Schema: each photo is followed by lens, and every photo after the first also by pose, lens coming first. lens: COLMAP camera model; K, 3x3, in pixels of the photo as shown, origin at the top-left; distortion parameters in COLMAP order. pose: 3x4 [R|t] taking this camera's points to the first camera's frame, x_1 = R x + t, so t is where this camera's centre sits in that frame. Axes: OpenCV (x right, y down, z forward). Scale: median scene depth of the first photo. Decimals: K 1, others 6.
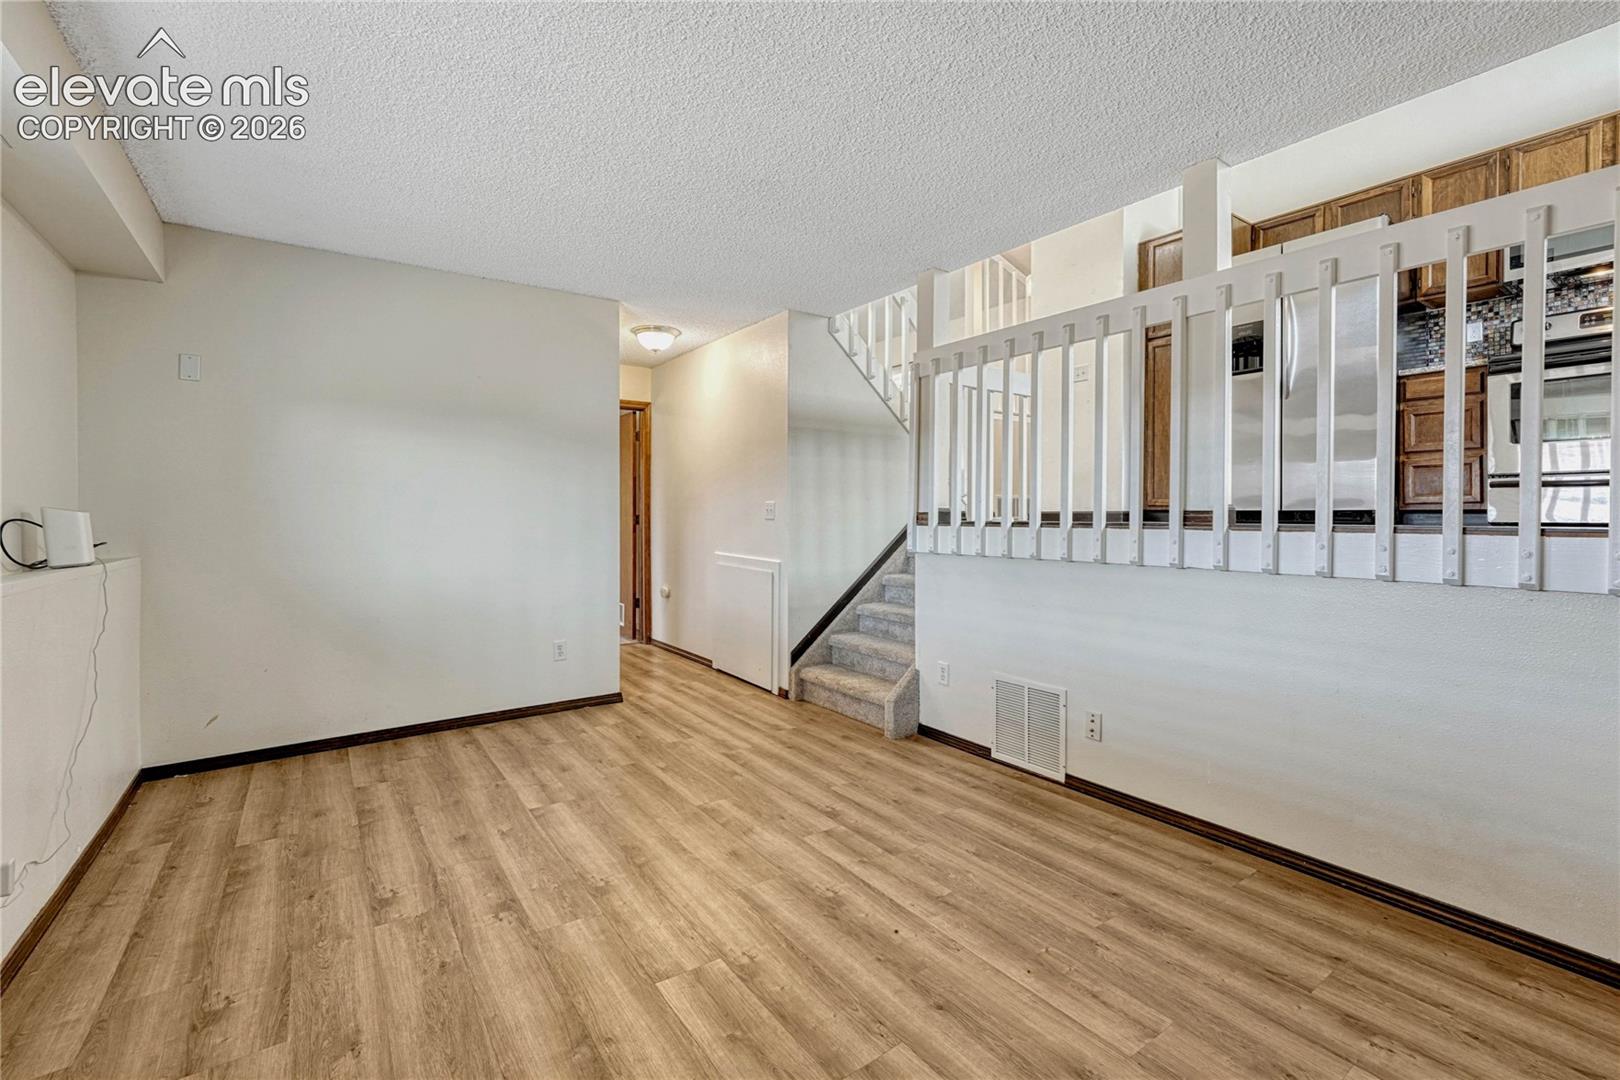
lens RADIAL K [[699.2, 0, 806.7], [0, 699.2, 514.7], [0, 0, 1]] dist [-0.011069, 0.004863]
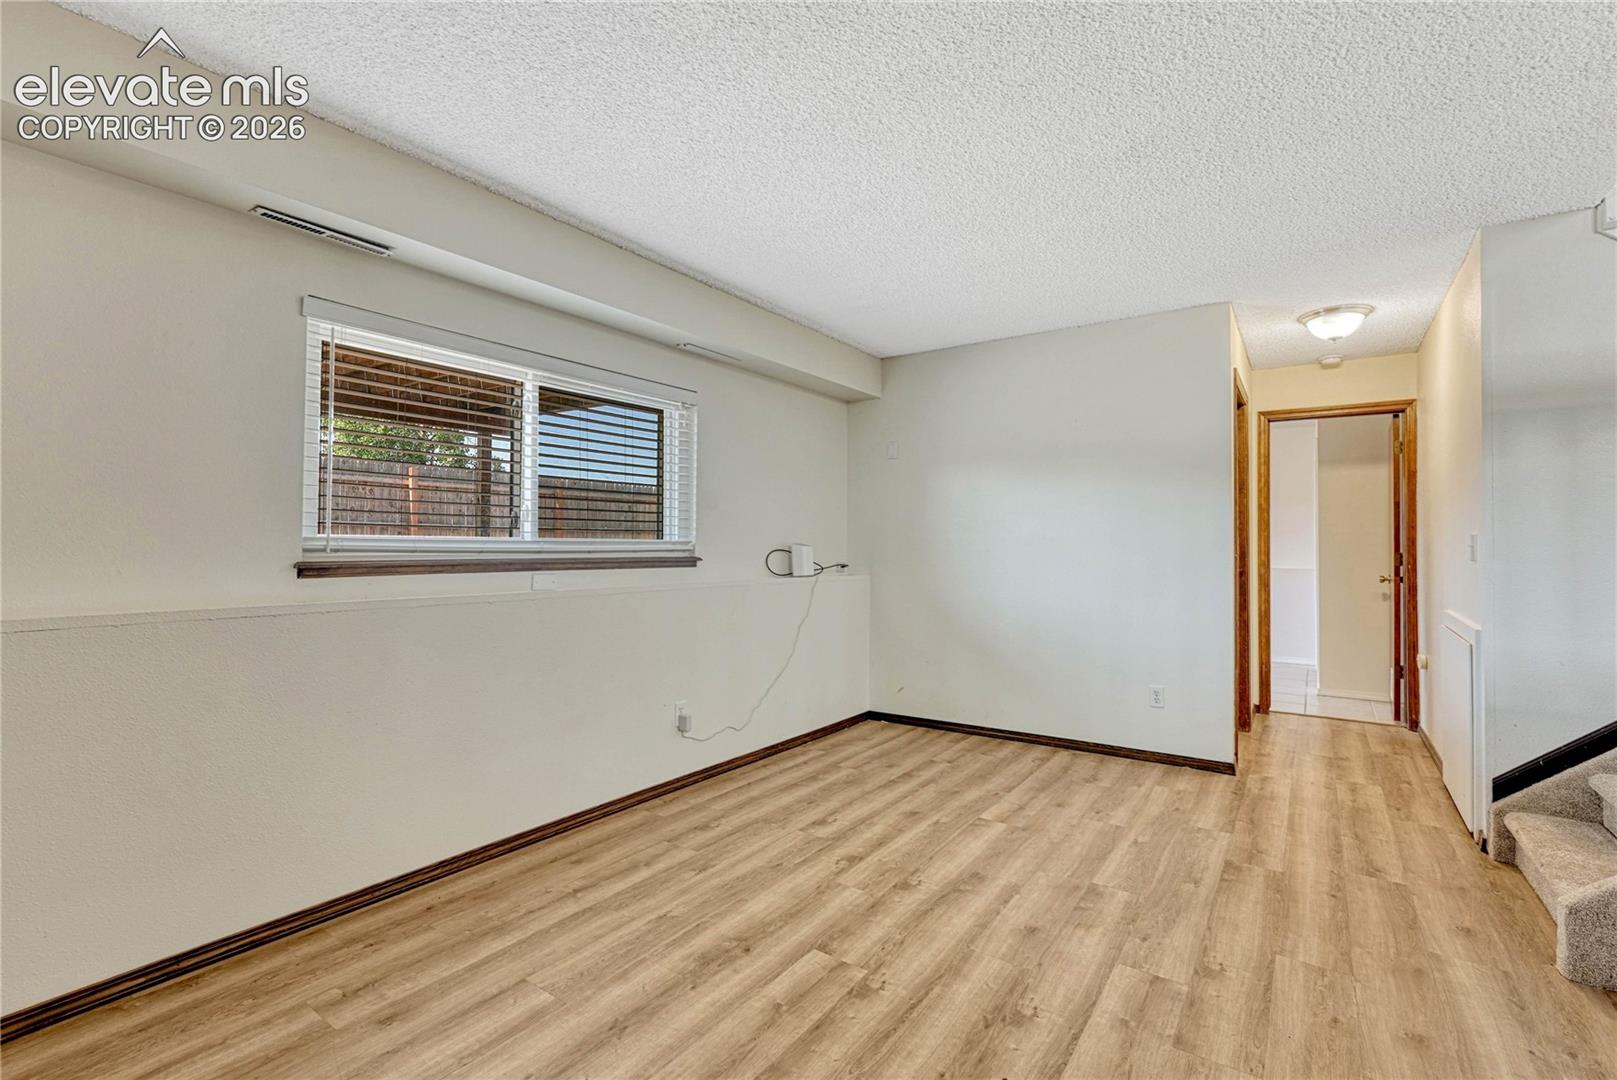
lens RADIAL K [[723.7, 0, 825.6], [0, 723.7, 536.4], [0, 0, 1]] dist [-0.003583, -0.000453]
pose [[0.355839, -0.007475, -0.934518, 0.530212], [-0.009972, 0.999881, -0.011795, -0.004785], [0.934494, 0.013516, 0.355722, 0.326624]]
